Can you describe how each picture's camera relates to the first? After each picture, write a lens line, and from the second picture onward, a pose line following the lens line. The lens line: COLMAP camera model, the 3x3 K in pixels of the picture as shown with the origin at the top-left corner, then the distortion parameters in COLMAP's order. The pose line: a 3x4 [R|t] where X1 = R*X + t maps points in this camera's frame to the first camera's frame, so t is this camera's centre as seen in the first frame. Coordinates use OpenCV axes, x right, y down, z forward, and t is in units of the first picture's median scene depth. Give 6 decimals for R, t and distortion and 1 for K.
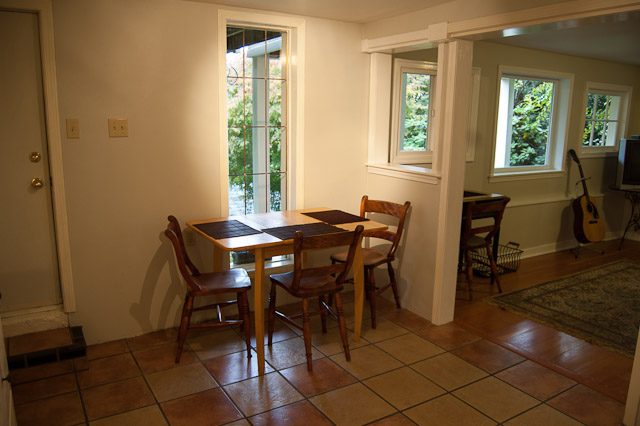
lens RADIAL K [[500.8, 0, 320.0], [0, 500.8, 213.0], [0, 0, 1]] dist [-0.072719, 0.006696]
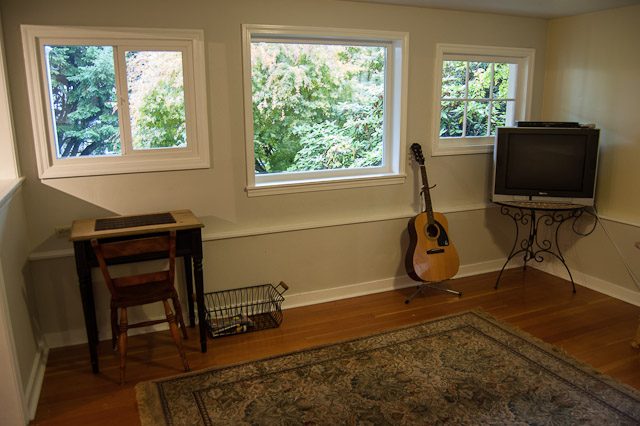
lens RADIAL K [[500.8, 0, 320.0], [0, 500.8, 213.0], [0, 0, 1]] dist [-0.072719, 0.006696]
pose [[0.989971, 0.007763, -0.141055, 0.494073], [-0.002828, 0.999378, 0.035150, -0.058038], [0.141240, -0.034399, 0.989378, 0.295880]]
